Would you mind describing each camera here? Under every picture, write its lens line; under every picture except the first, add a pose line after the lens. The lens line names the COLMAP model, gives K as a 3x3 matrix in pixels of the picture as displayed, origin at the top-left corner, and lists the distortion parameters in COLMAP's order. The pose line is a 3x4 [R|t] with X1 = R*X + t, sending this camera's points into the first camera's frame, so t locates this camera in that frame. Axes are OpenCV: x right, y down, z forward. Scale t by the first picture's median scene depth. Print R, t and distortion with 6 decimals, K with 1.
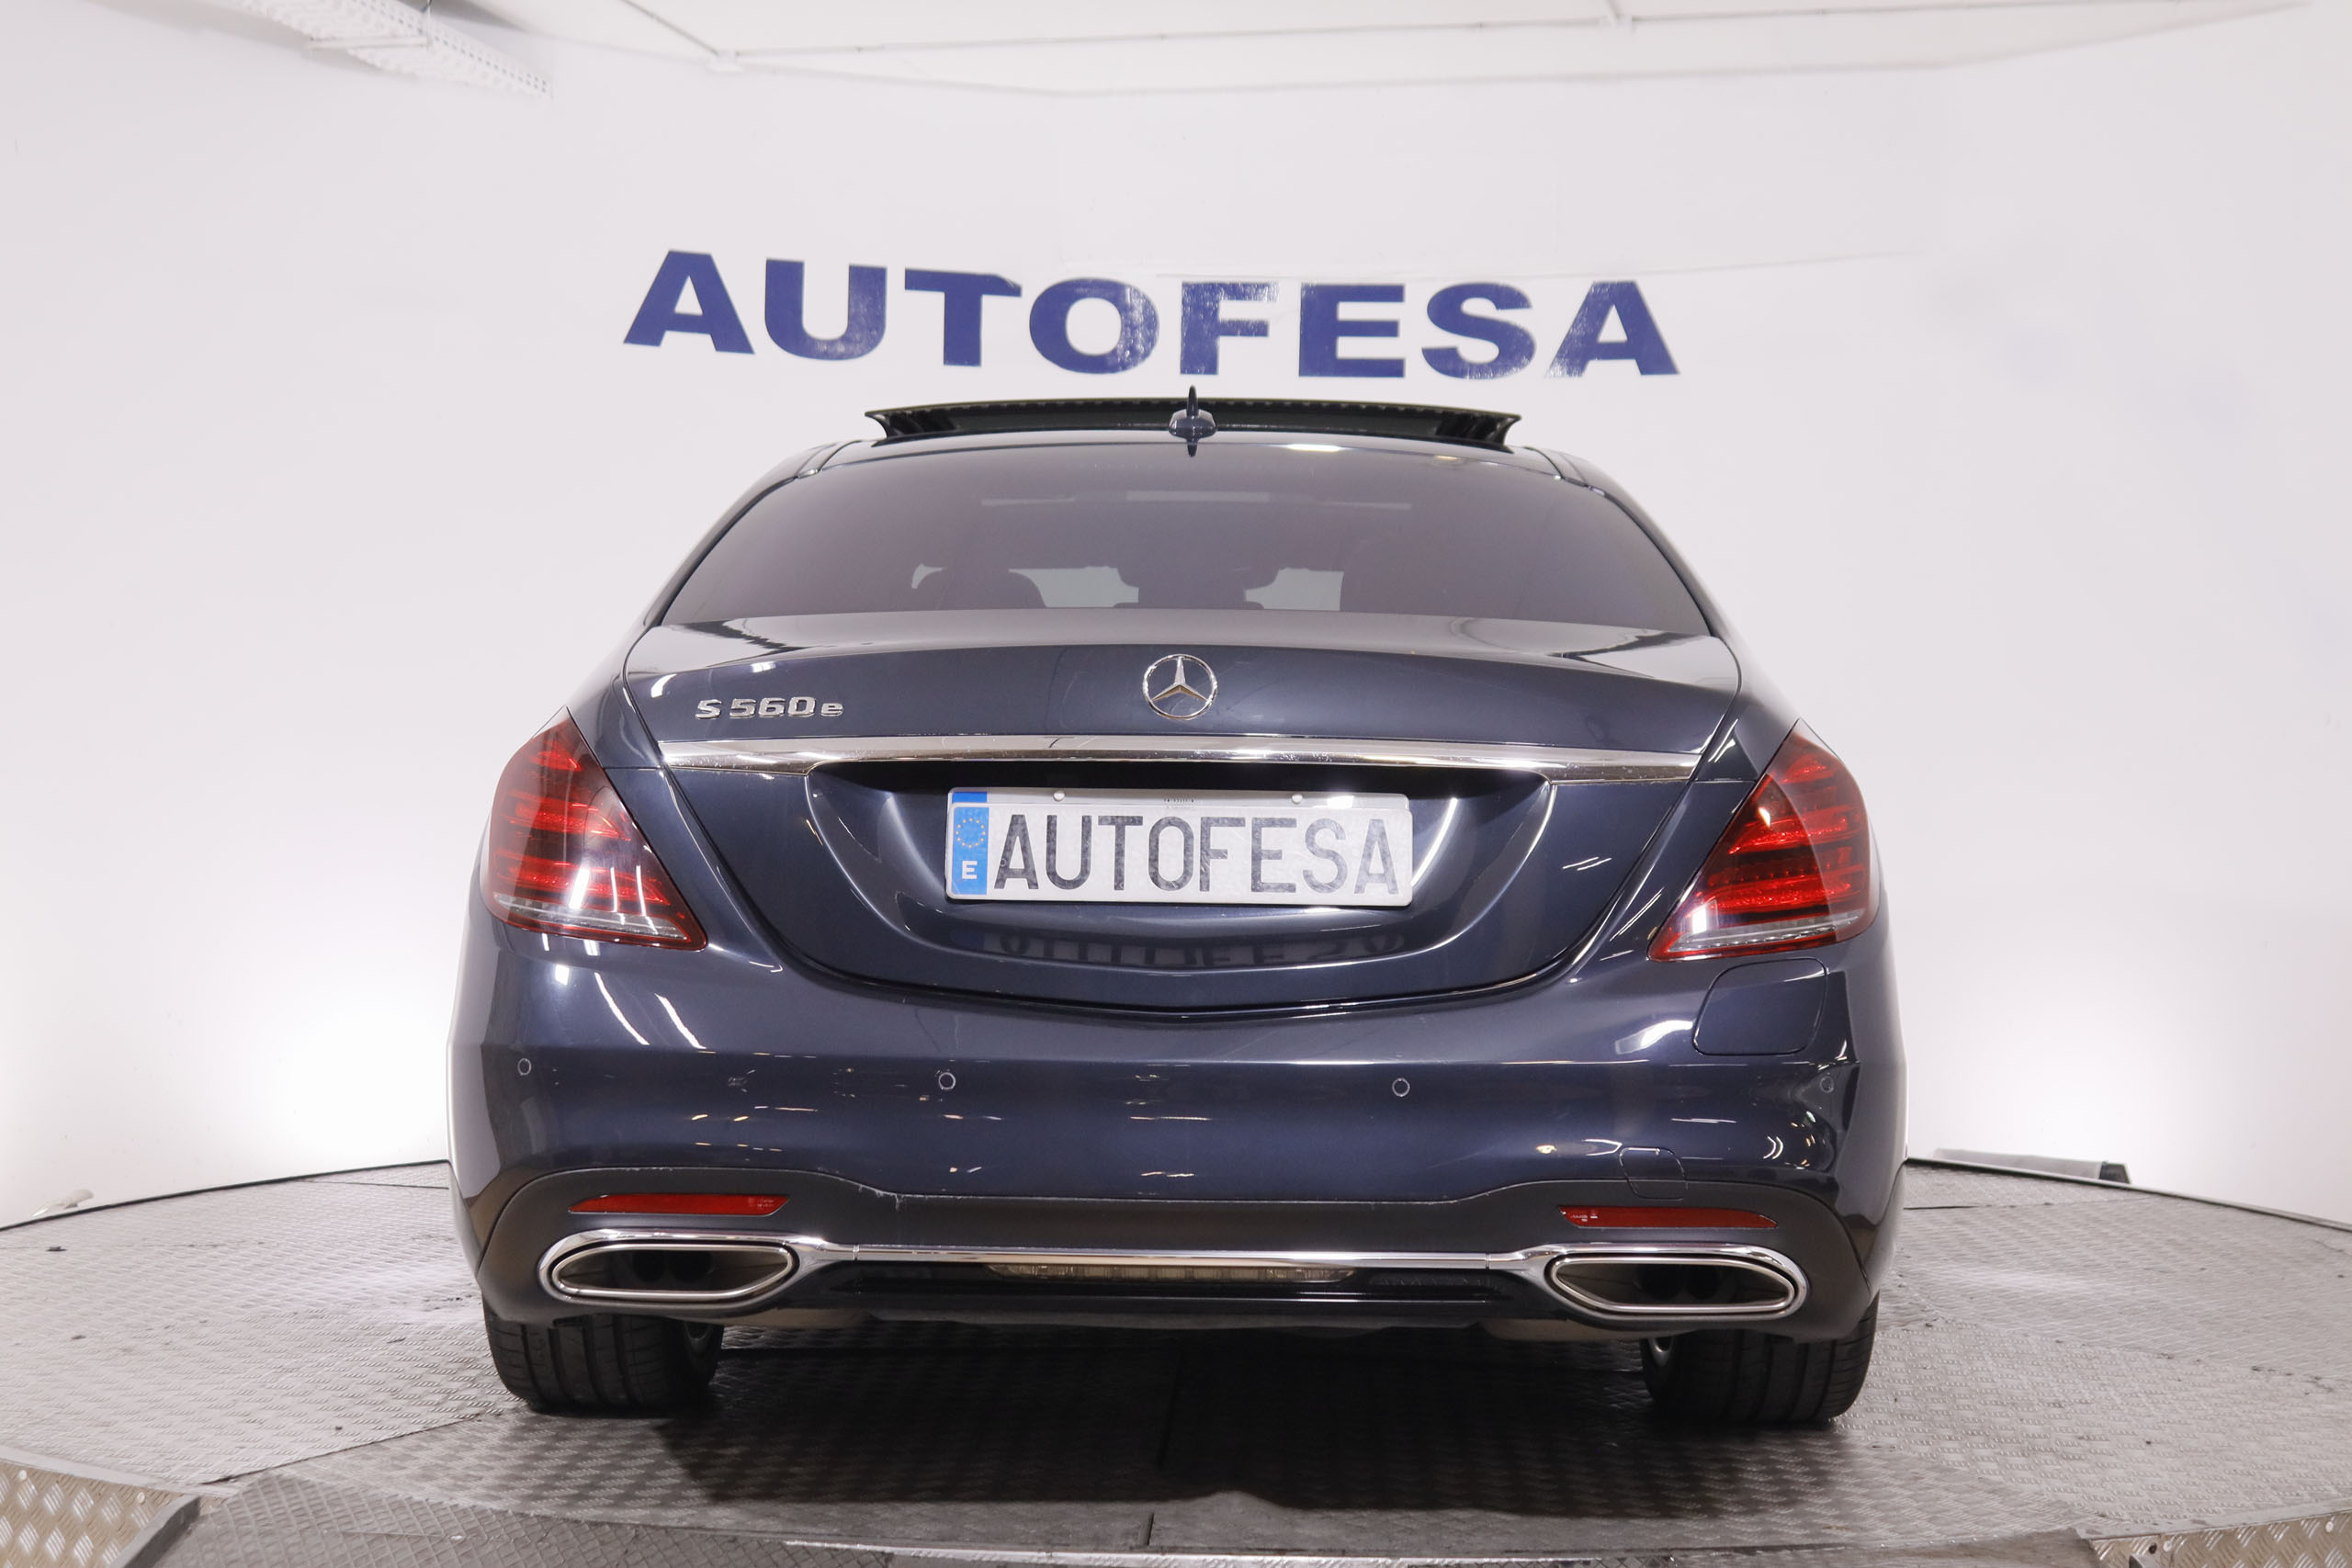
lens RADIAL K [[3411.5, 0, 1230.0], [0, 3411.5, 725.6], [0, 0, 1]] dist [0.007180, 0.000000]
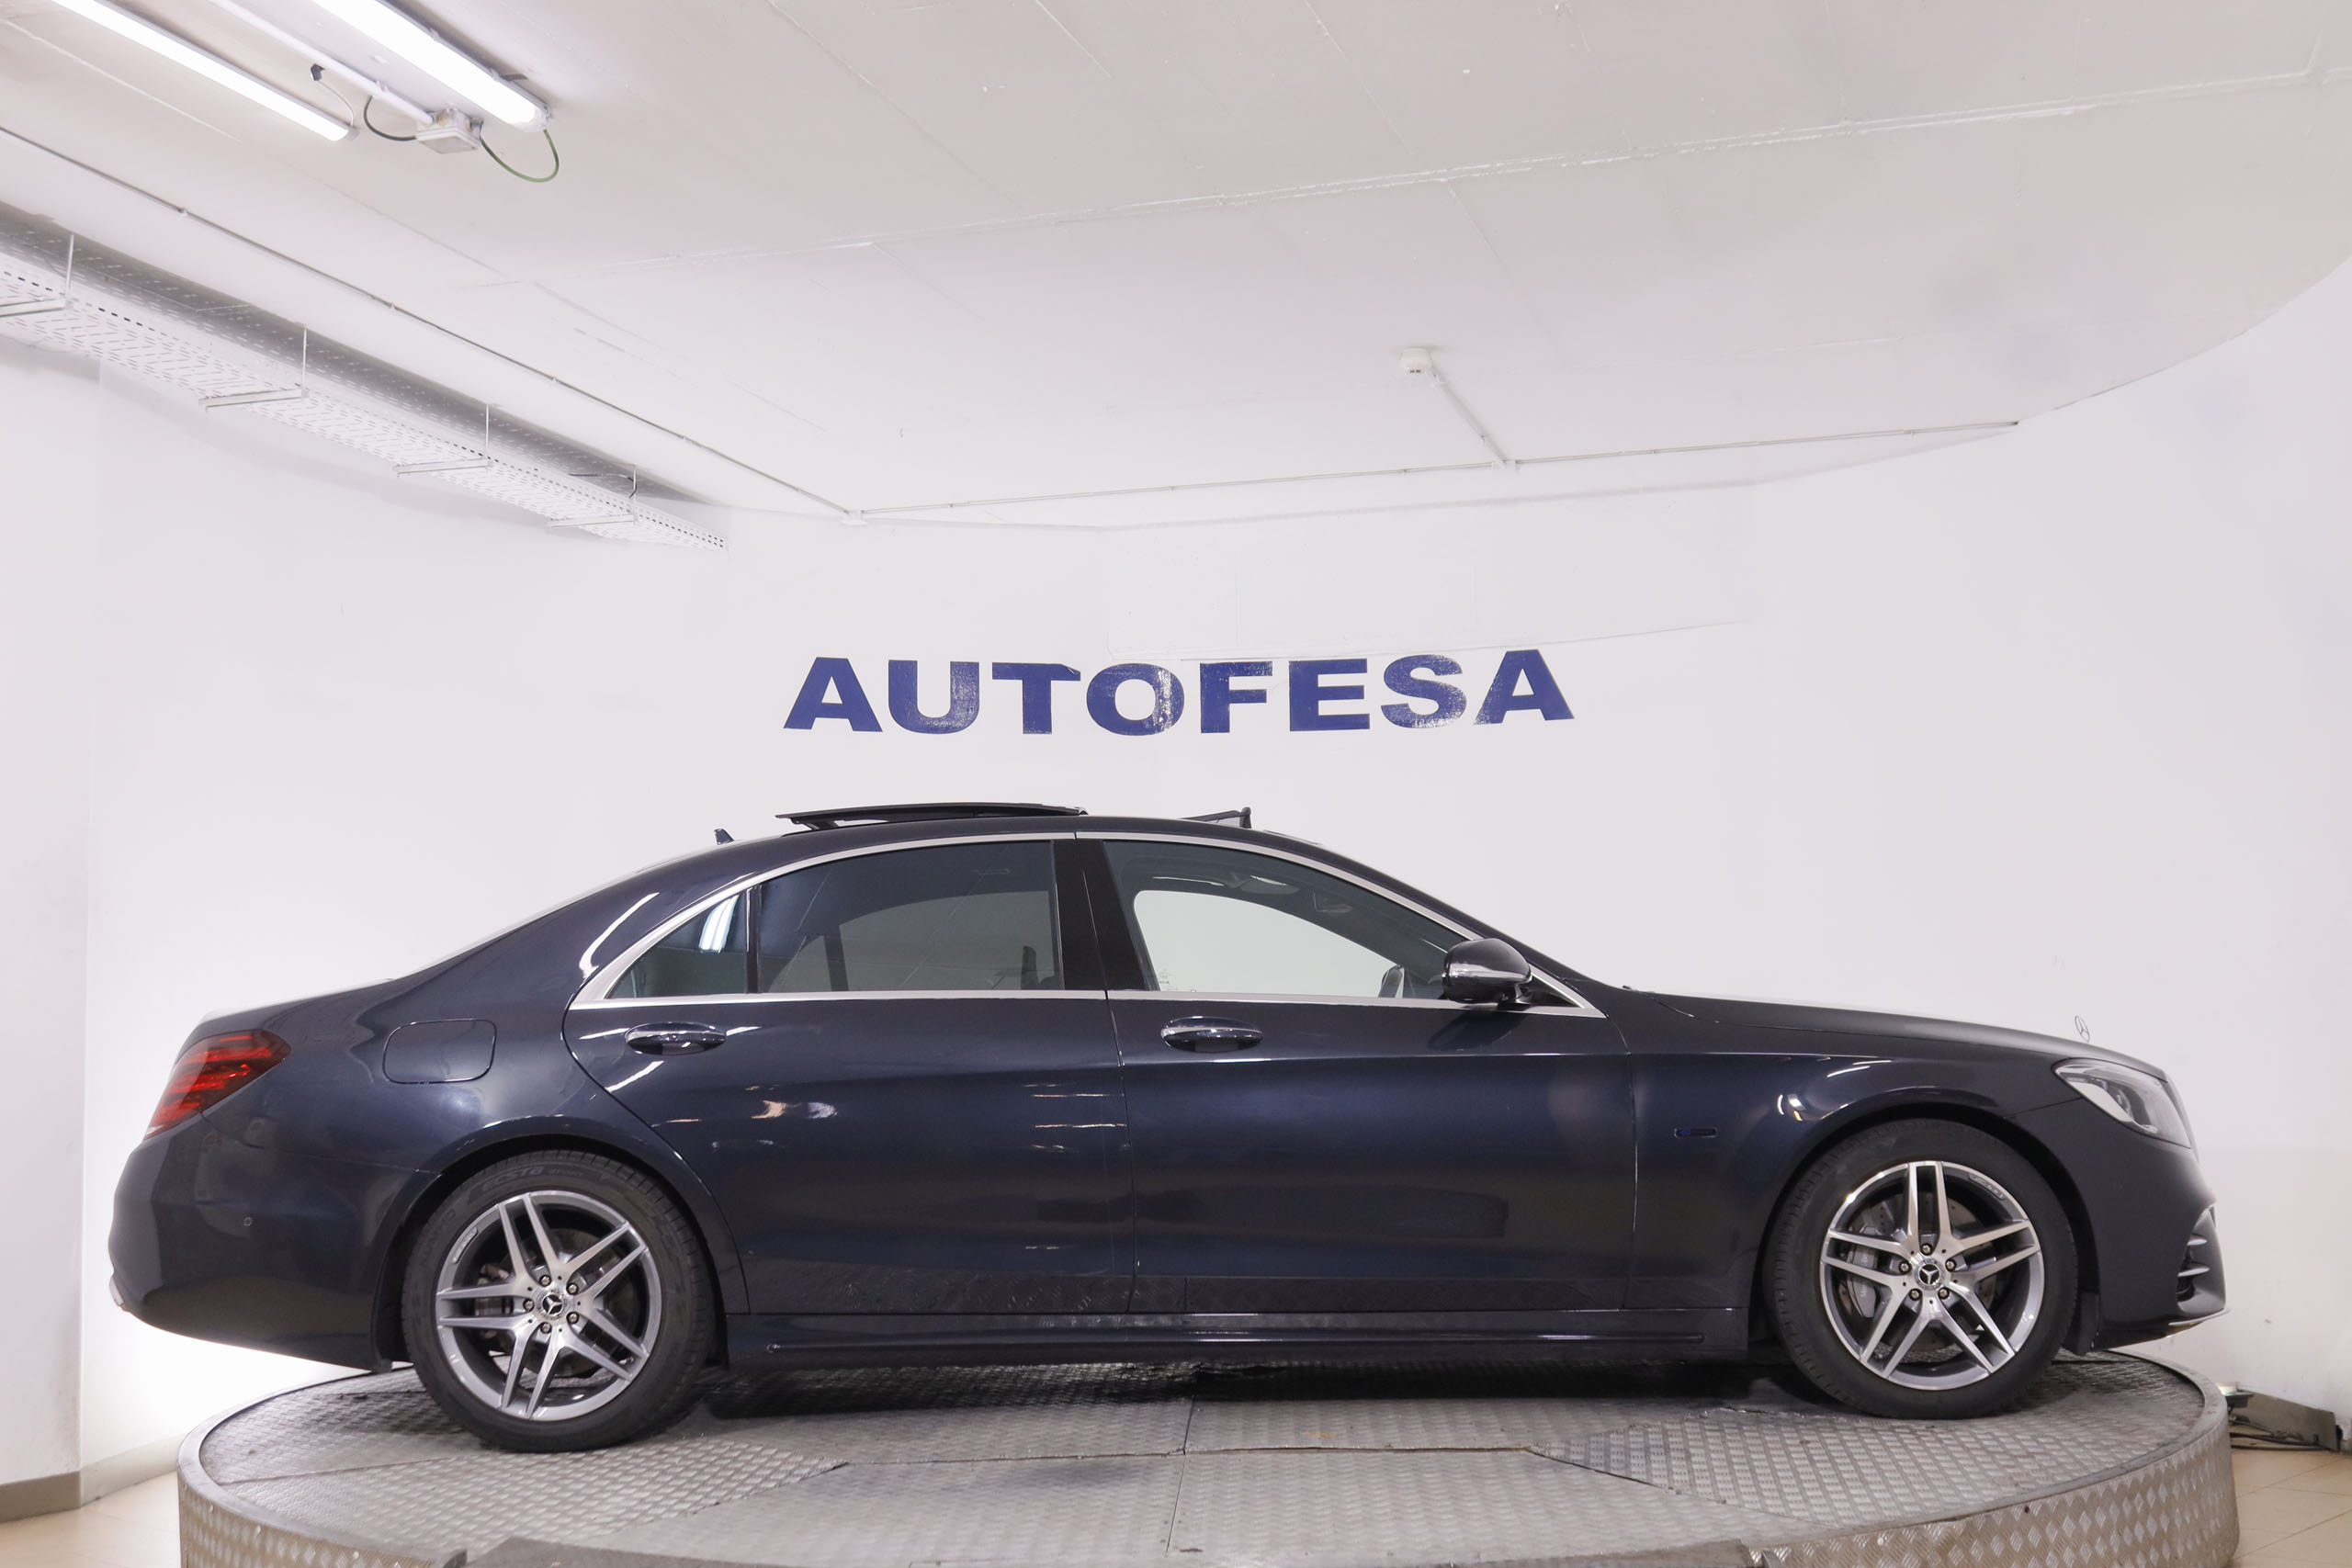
lens RADIAL K [[2745.0, 0, 1203.1], [0, 2745.0, 735.8], [0, 0, 1]] dist [-0.044412, 0.000000]
pose [[0.998529, -0.040339, -0.036230, 0.045646], [0.036801, 0.994938, -0.093511, -0.002826], [0.039818, 0.092040, 0.994959, -0.121550]]
